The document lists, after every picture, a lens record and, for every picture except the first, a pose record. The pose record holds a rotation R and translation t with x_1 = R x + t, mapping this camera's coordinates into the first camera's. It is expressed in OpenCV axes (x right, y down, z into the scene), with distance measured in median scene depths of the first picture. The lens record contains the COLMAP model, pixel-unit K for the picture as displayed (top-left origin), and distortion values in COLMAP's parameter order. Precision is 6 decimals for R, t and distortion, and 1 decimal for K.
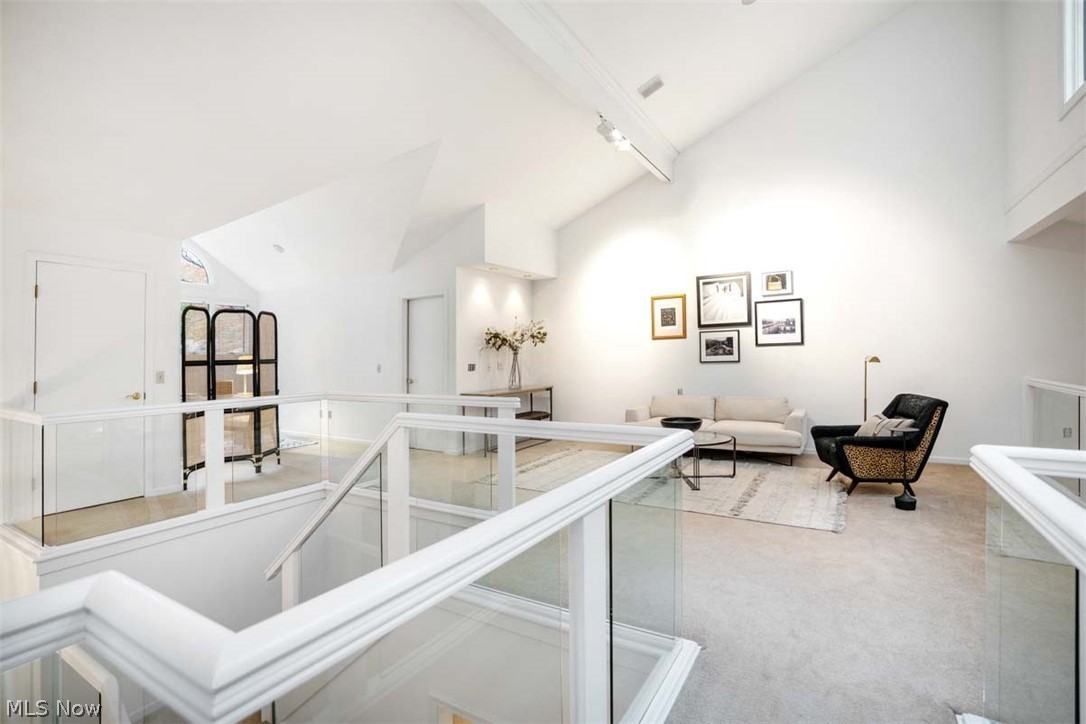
lens RADIAL K [[489.3, 0, 566.5], [0, 489.3, 362.3], [0, 0, 1]] dist [0.000151, 0.000032]
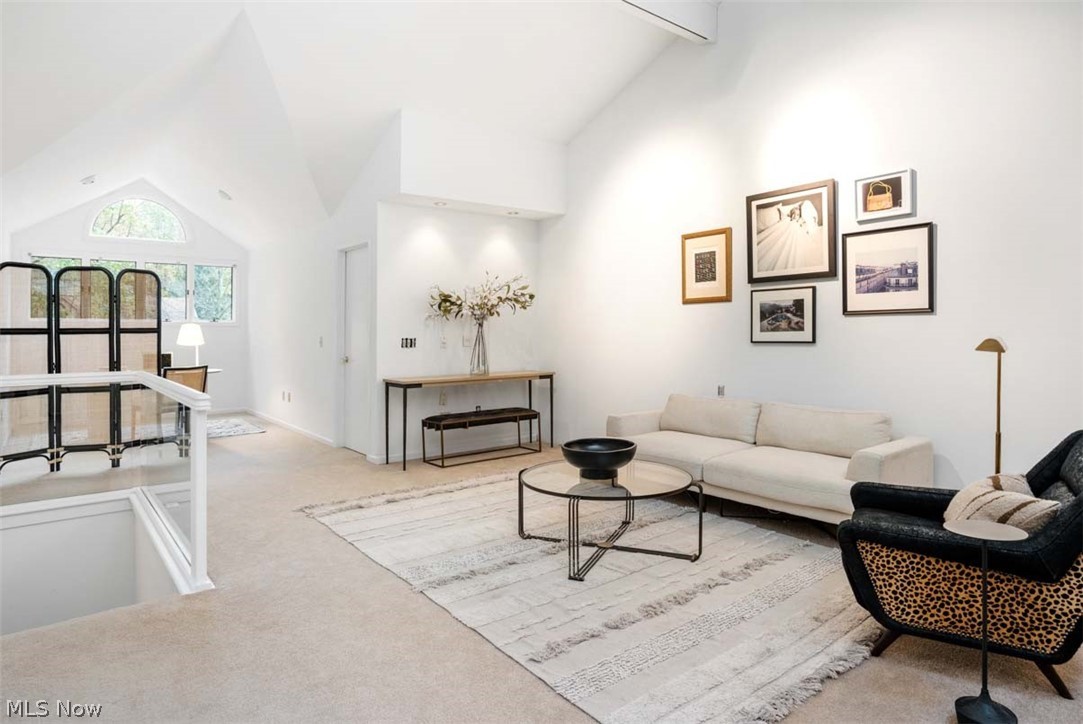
lens RADIAL K [[601.5, 0, 540.1], [0, 601.5, 340.2], [0, 0, 1]] dist [0.000293, 0.026708]
pose [[0.935051, 0.019799, -0.353959, 0.307441], [-0.016439, 0.999787, 0.012496, -0.007848], [0.354131, -0.005866, 0.935177, 0.247521]]
